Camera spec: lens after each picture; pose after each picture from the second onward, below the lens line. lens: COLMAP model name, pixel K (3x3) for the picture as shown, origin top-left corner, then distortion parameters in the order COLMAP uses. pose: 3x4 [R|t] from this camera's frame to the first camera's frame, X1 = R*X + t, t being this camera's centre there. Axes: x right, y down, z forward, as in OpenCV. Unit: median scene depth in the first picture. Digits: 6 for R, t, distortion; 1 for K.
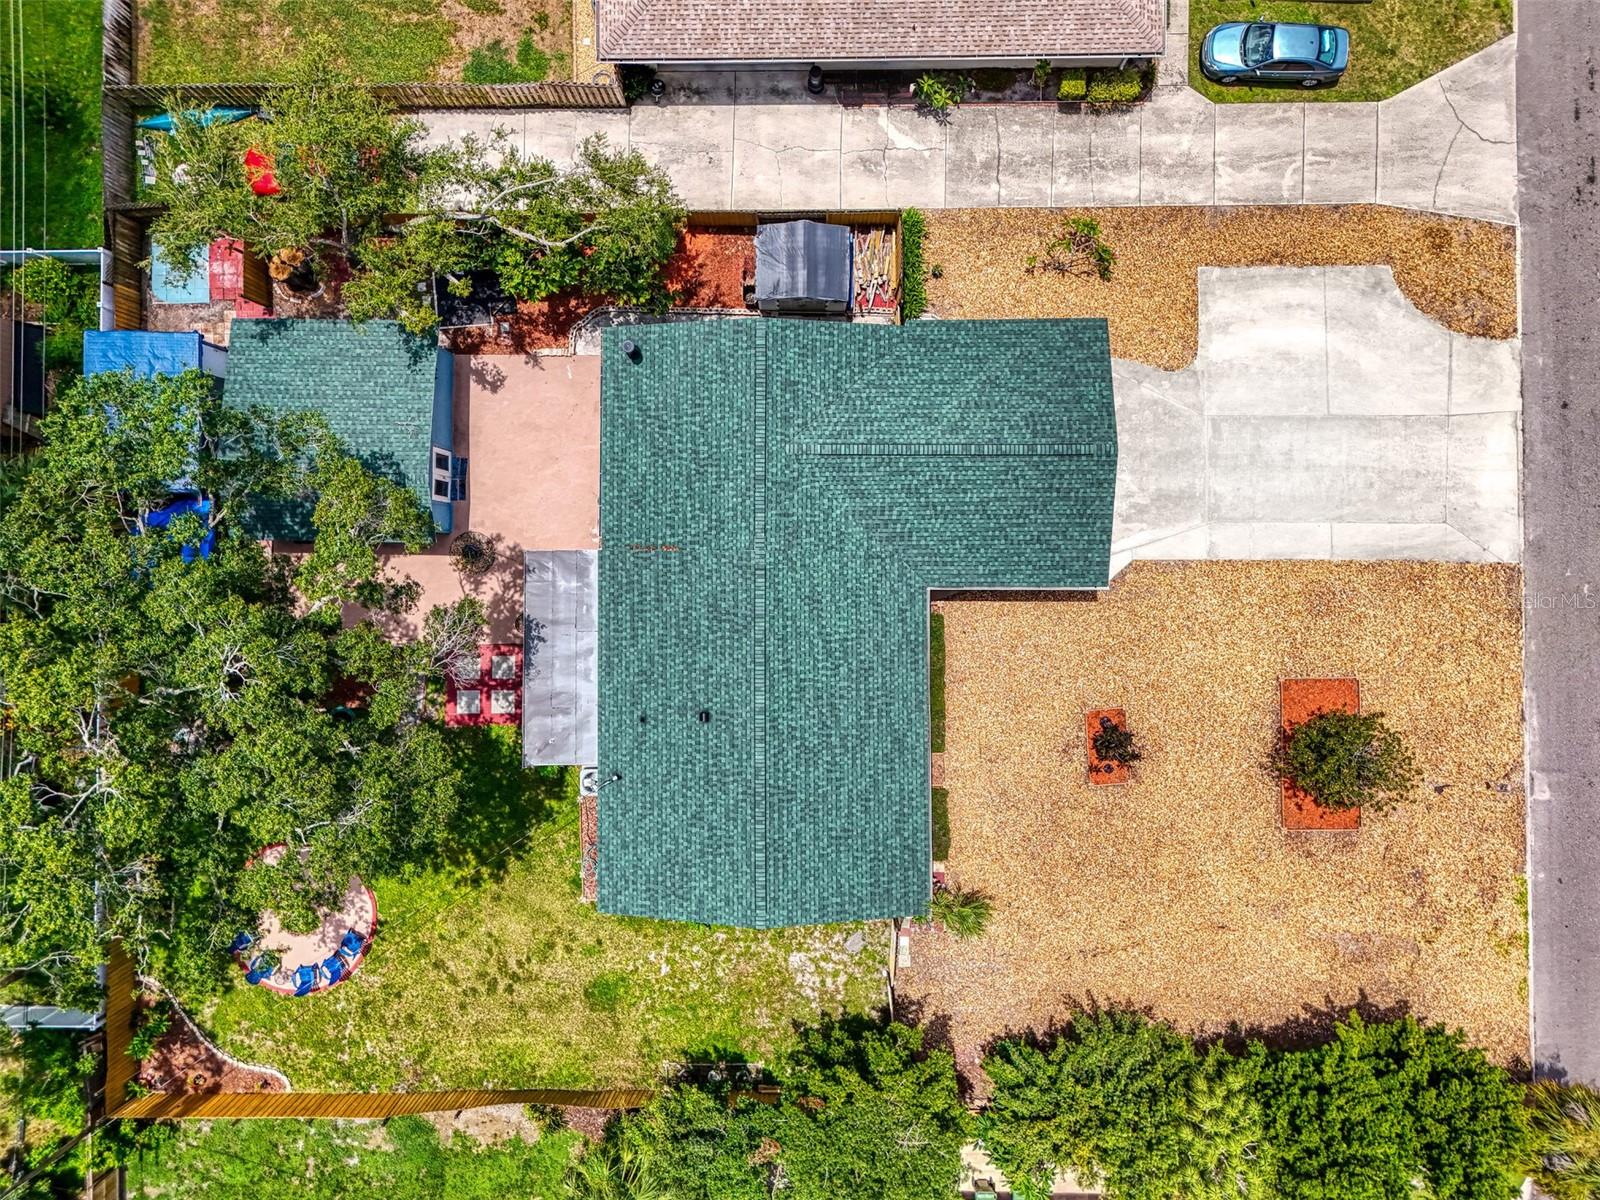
lens RADIAL K [[1207.7, 0, 794.4], [0, 1207.7, 595.2], [0, 0, 1]] dist [0.072845, -0.077771]
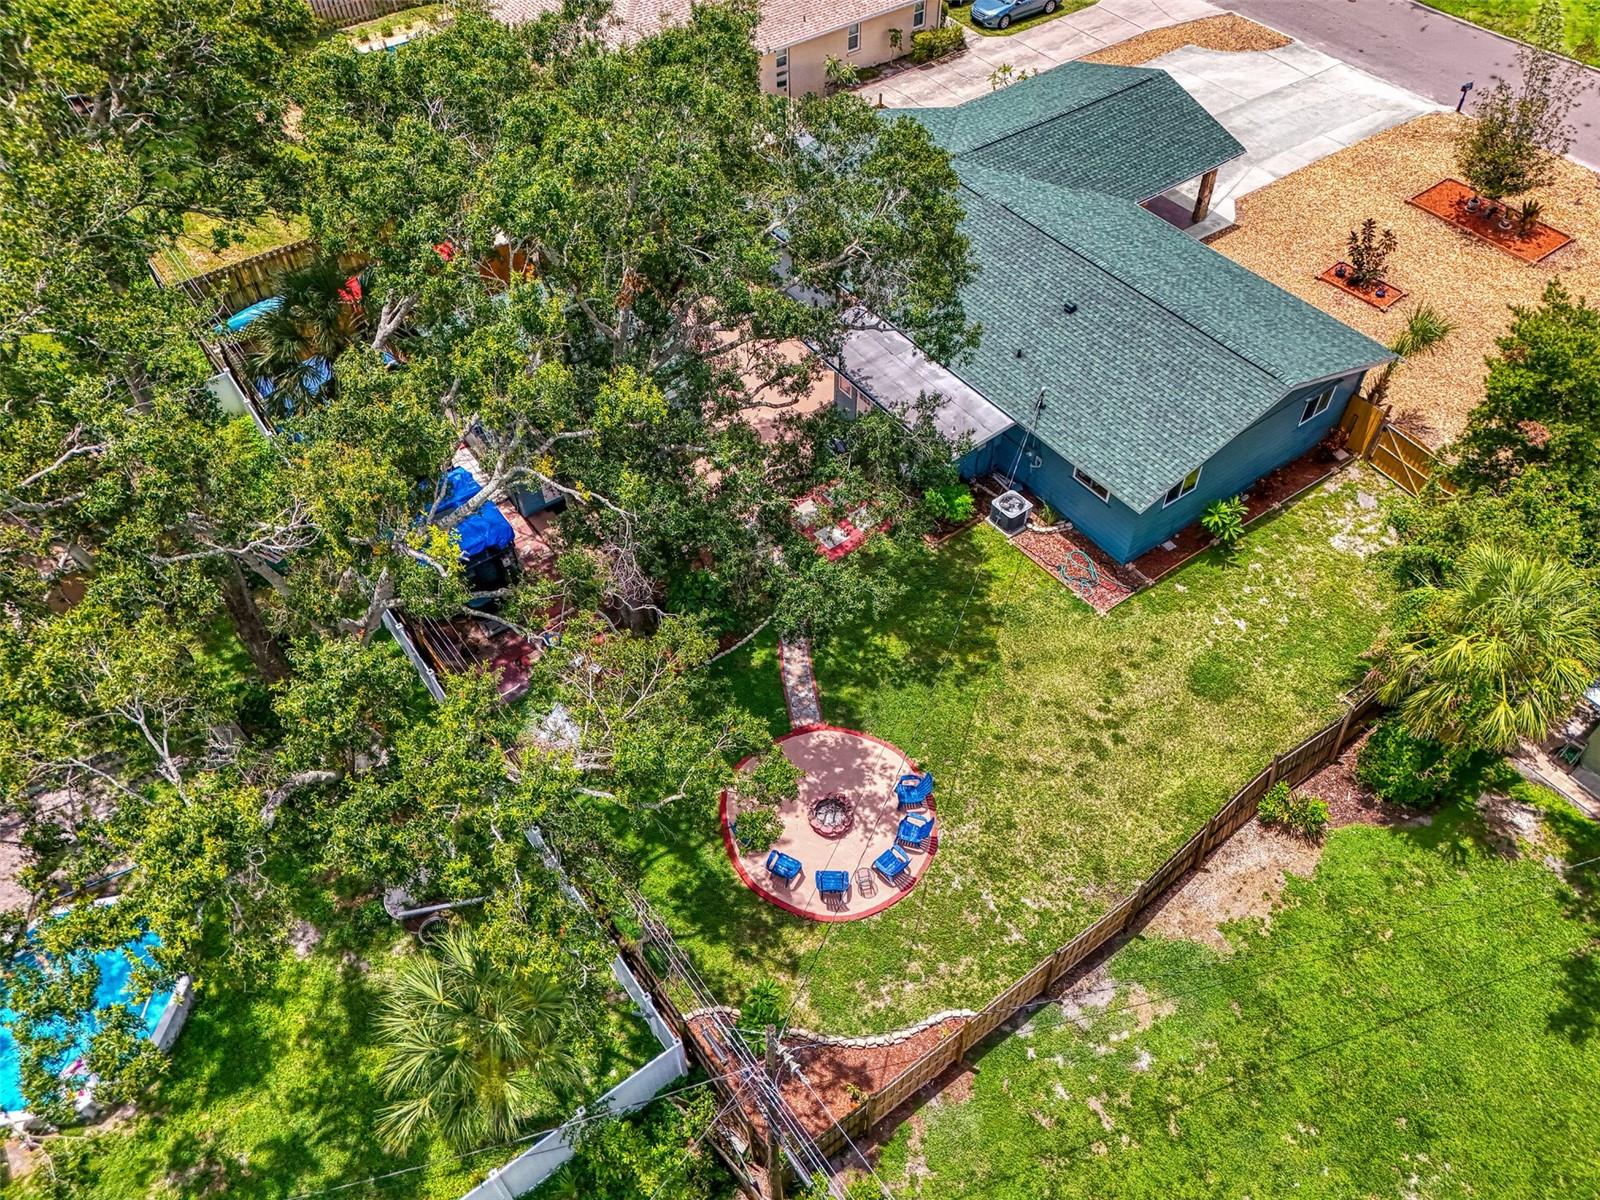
lens RADIAL K [[1207.7, 0, 794.4], [0, 1207.7, 595.2], [0, 0, 1]] dist [0.072845, -0.077771]
pose [[0.808205, -0.430620, 0.401711, -0.644685], [0.588418, 0.618123, -0.521237, 0.535076], [-0.023852, 0.657640, 0.752955, 0.404457]]
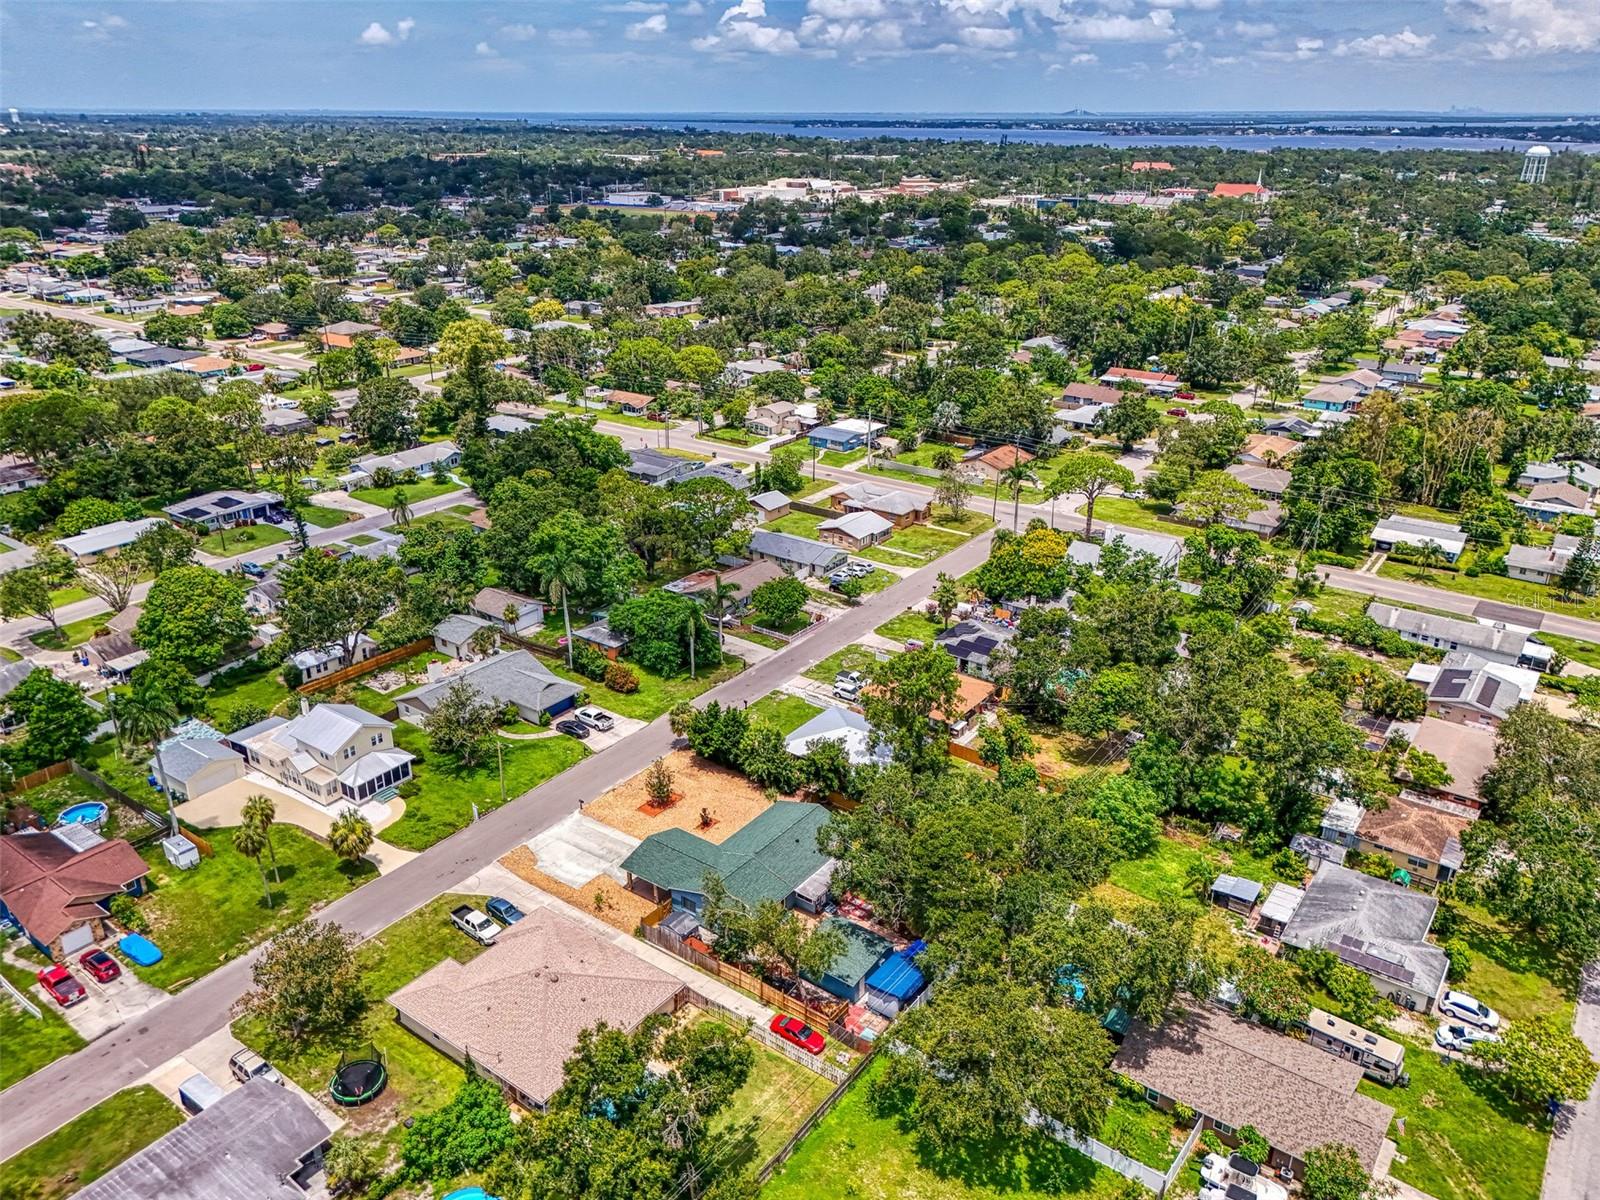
lens RADIAL K [[1165.0, 0, 799.1], [0, 1165.0, 625.7], [0, 0, 1]] dist [0.116810, -0.167646]
pose [[-0.805780, -0.217492, 0.550832, -1.517866], [0.592172, -0.307119, 0.744990, -1.862887], [0.007142, 0.926485, 0.376263, -0.646679]]
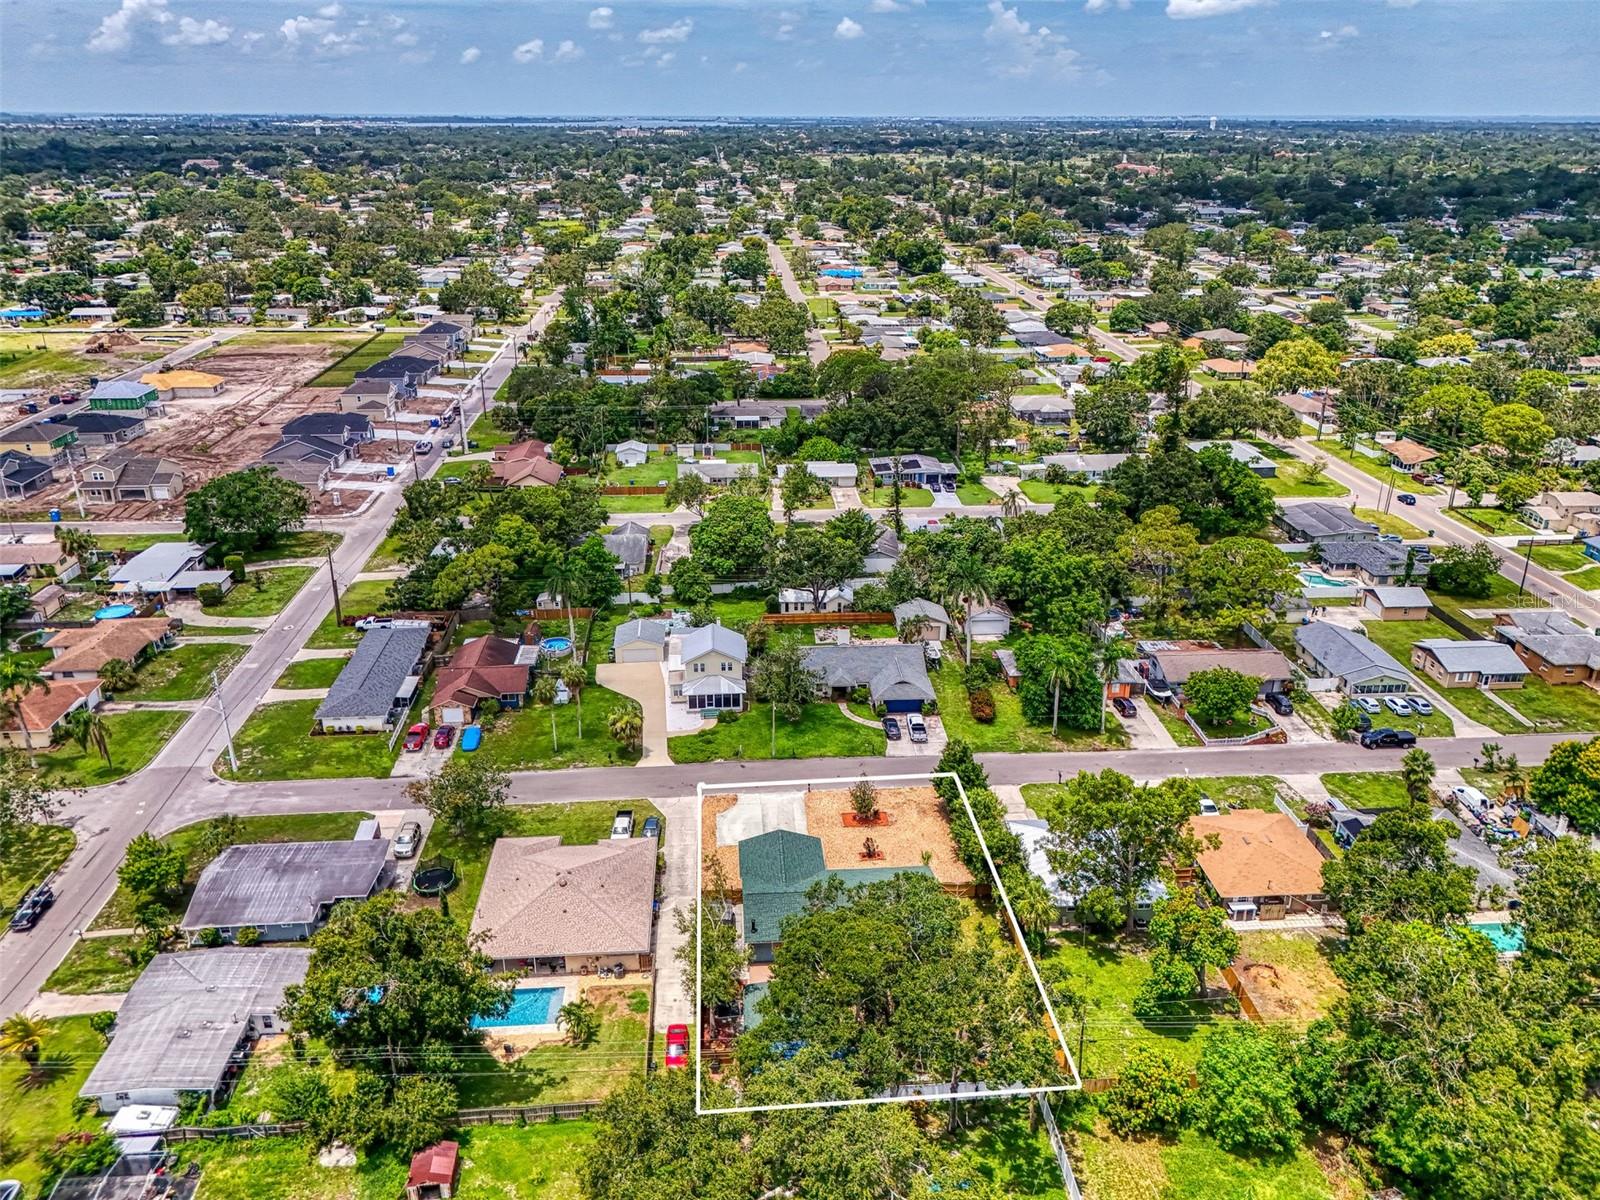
lens RADIAL K [[1207.7, 0, 794.4], [0, 1207.7, 595.2], [0, 0, 1]] dist [0.072845, -0.077771]
pose [[-0.068969, -0.346146, 0.935642, -2.349946], [0.997464, -0.007413, 0.070784, -0.285927], [-0.017566, 0.938151, 0.345780, -0.670276]]
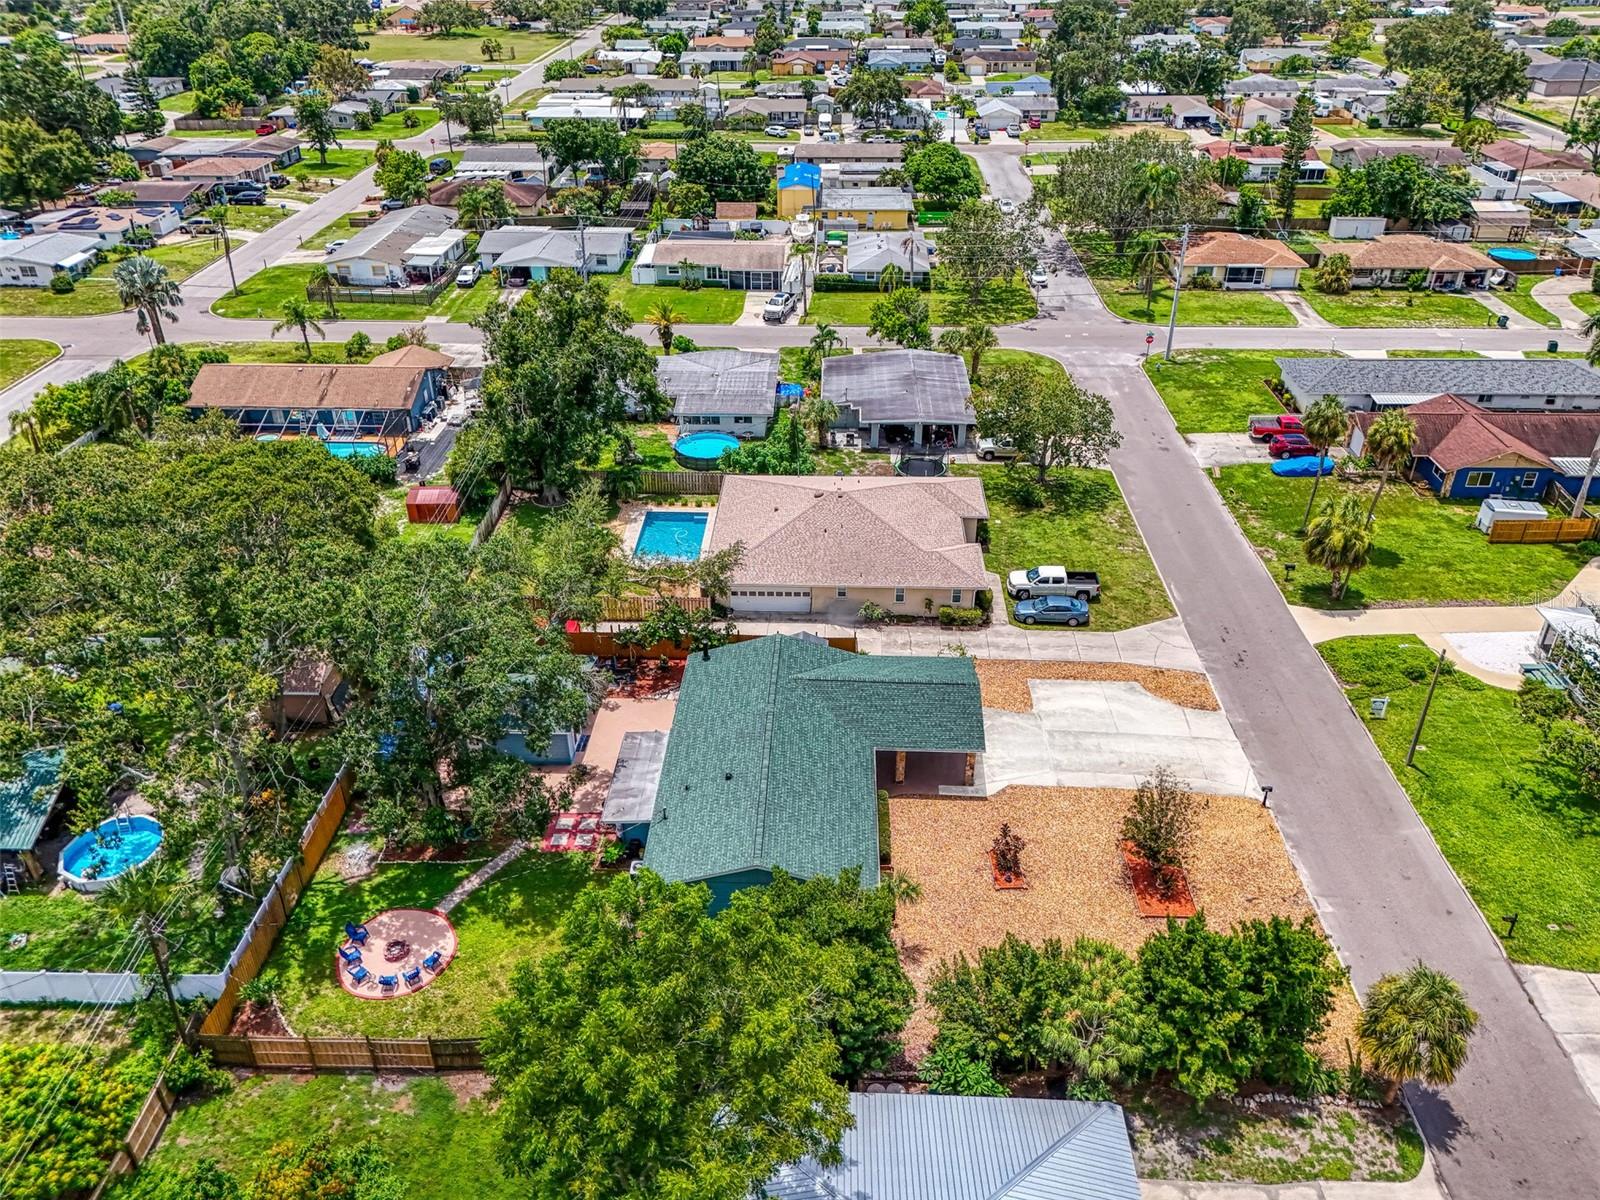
lens RADIAL K [[1207.7, 0, 794.4], [0, 1207.7, 595.2], [0, 0, 1]] dist [0.072845, -0.077771]
pose [[0.999080, 0.037265, -0.021206, 0.029635], [-0.037651, 0.525912, -0.849705, 1.152700], [-0.020512, 0.849722, 0.526832, -0.007203]]
